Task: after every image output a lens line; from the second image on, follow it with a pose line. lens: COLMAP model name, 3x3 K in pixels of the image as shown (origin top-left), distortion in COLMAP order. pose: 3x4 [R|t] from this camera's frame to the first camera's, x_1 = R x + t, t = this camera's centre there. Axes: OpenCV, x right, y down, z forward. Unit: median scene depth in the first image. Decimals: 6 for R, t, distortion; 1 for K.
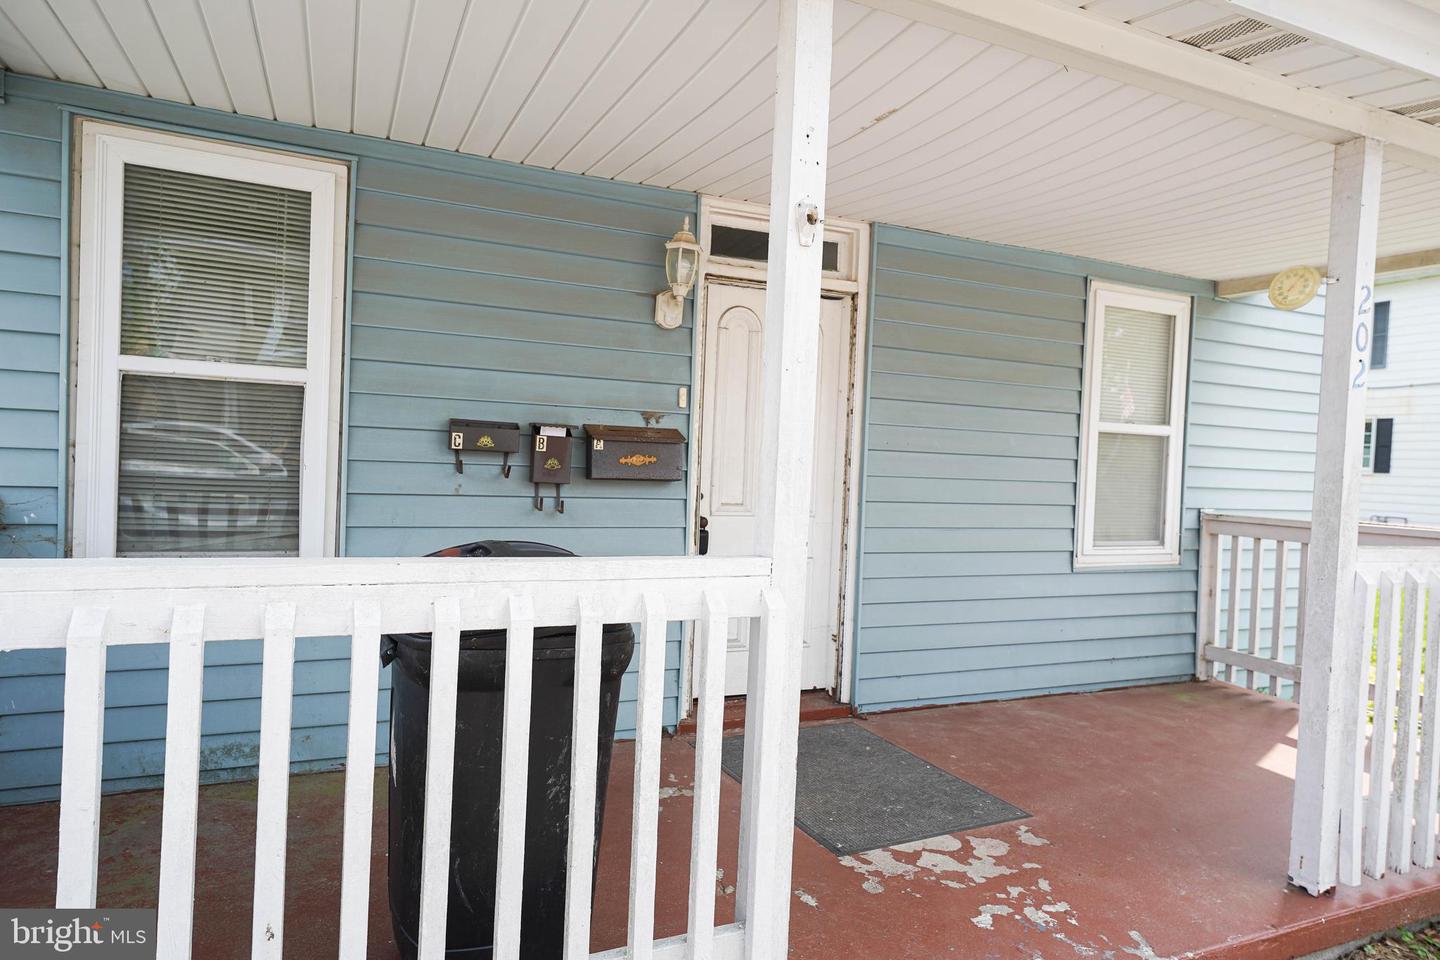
lens RADIAL K [[855.1, 0, 720.0], [0, 855.1, 480.0], [0, 0, 1]] dist [0.007314, 0.001096]
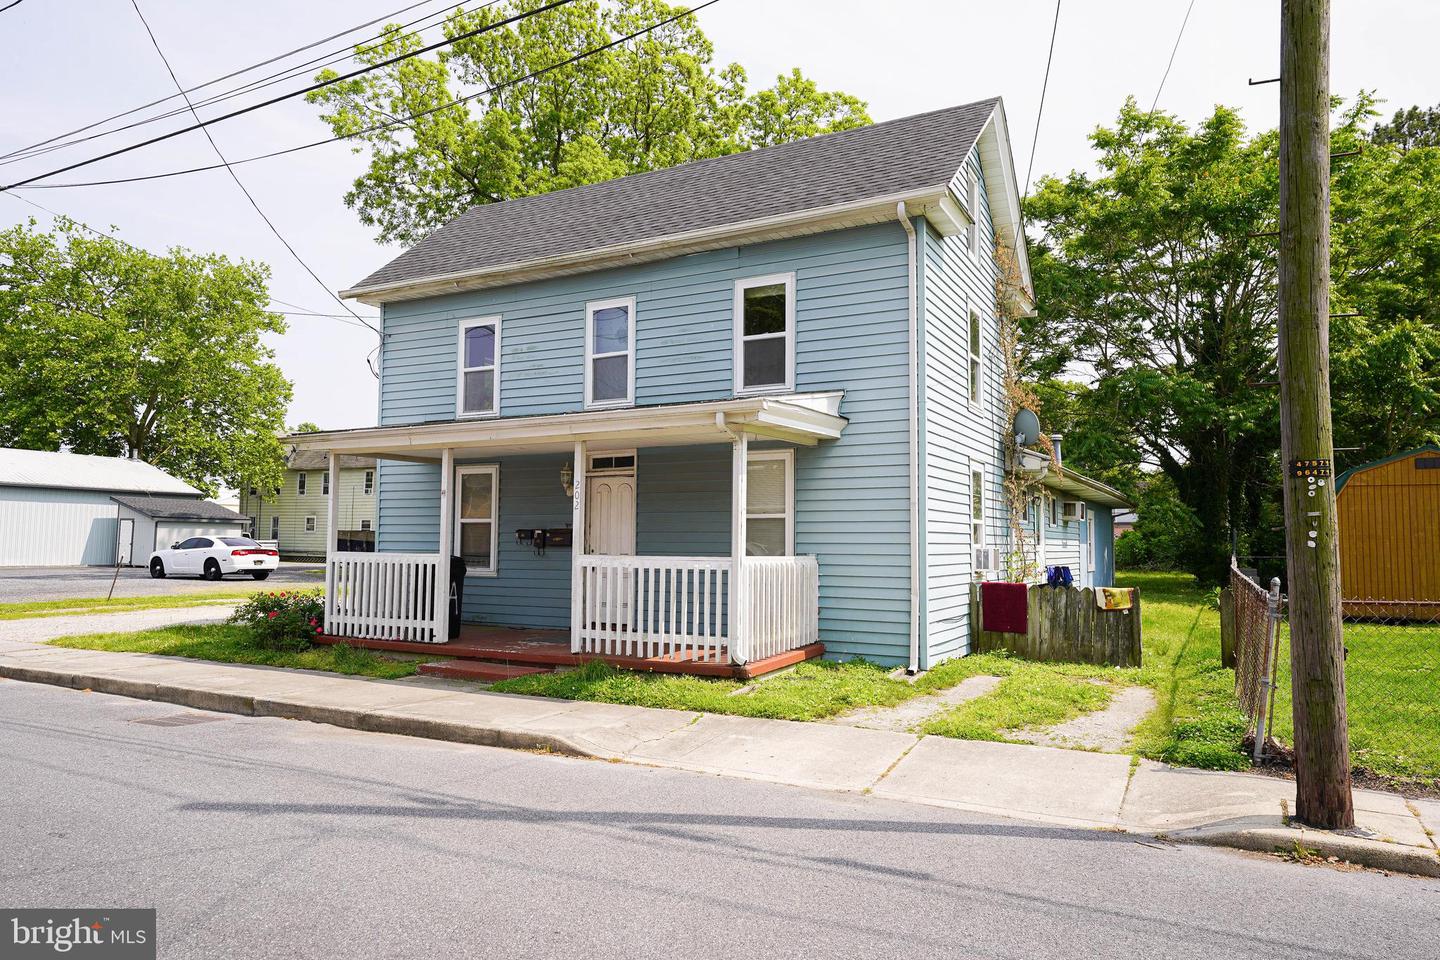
lens RADIAL K [[944.5, 0, 720.0], [0, 944.5, 480.0], [0, 0, 1]] dist [0.022865, -0.000802]
pose [[0.609845, -0.090384, -0.787350, 3.076920], [-0.001350, 0.993356, -0.115077, 0.163116], [0.792519, 0.071242, 0.605671, -0.677237]]
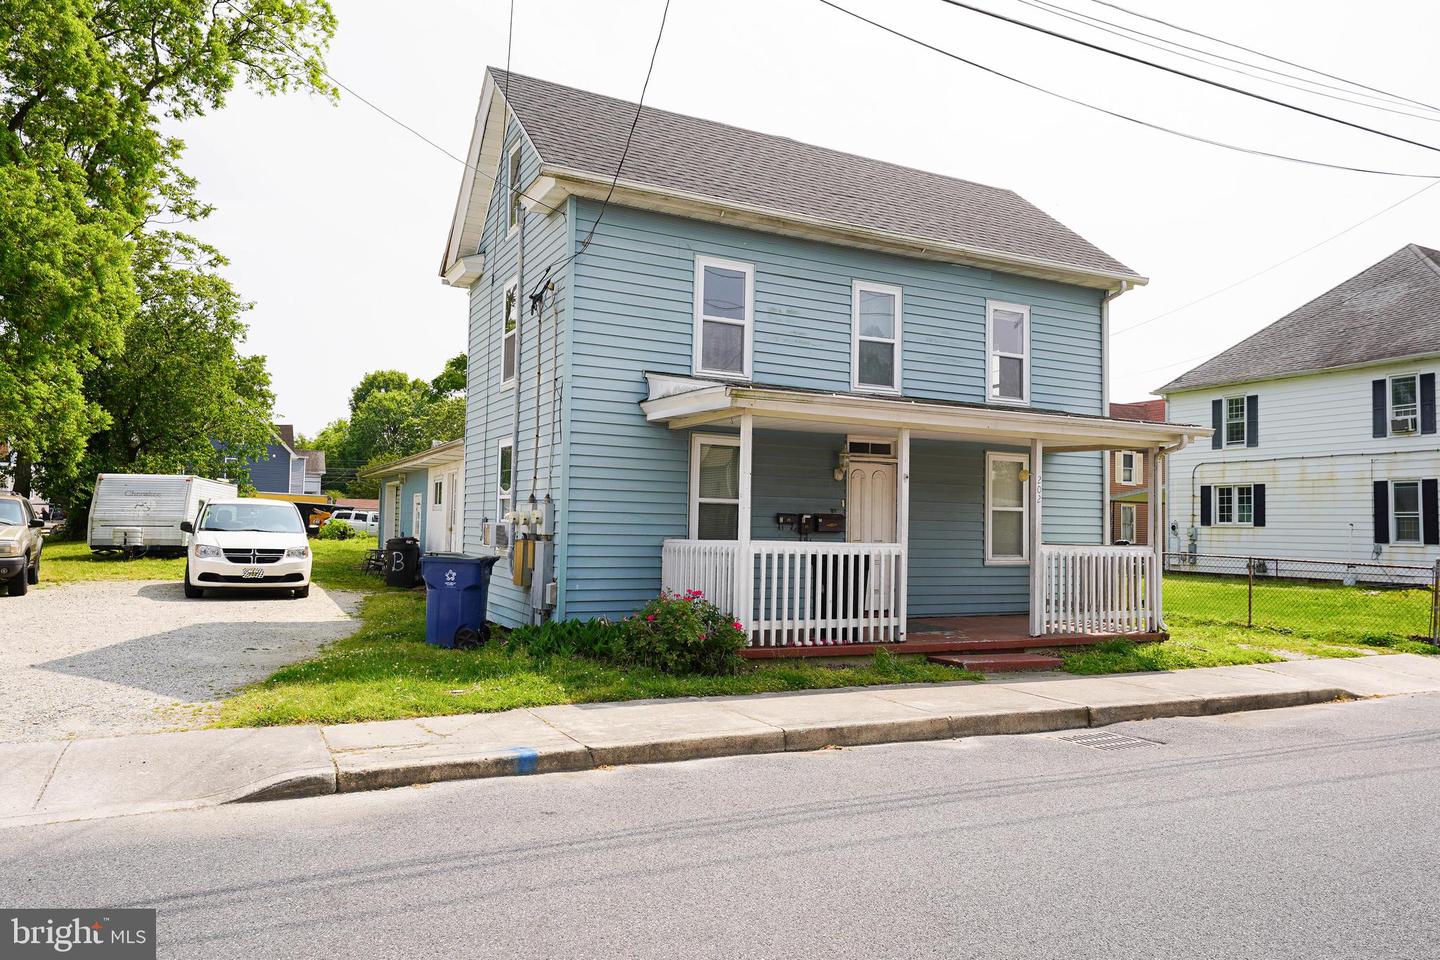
lens RADIAL K [[974.4, 0, 720.0], [0, 974.4, 480.0], [0, 0, 1]] dist [0.020478, 0.000056]
pose [[0.998609, -0.016448, 0.050090, -0.658443], [0.019901, 0.997402, -0.069239, 0.048062], [-0.048821, 0.070140, 0.996342, -2.413423]]
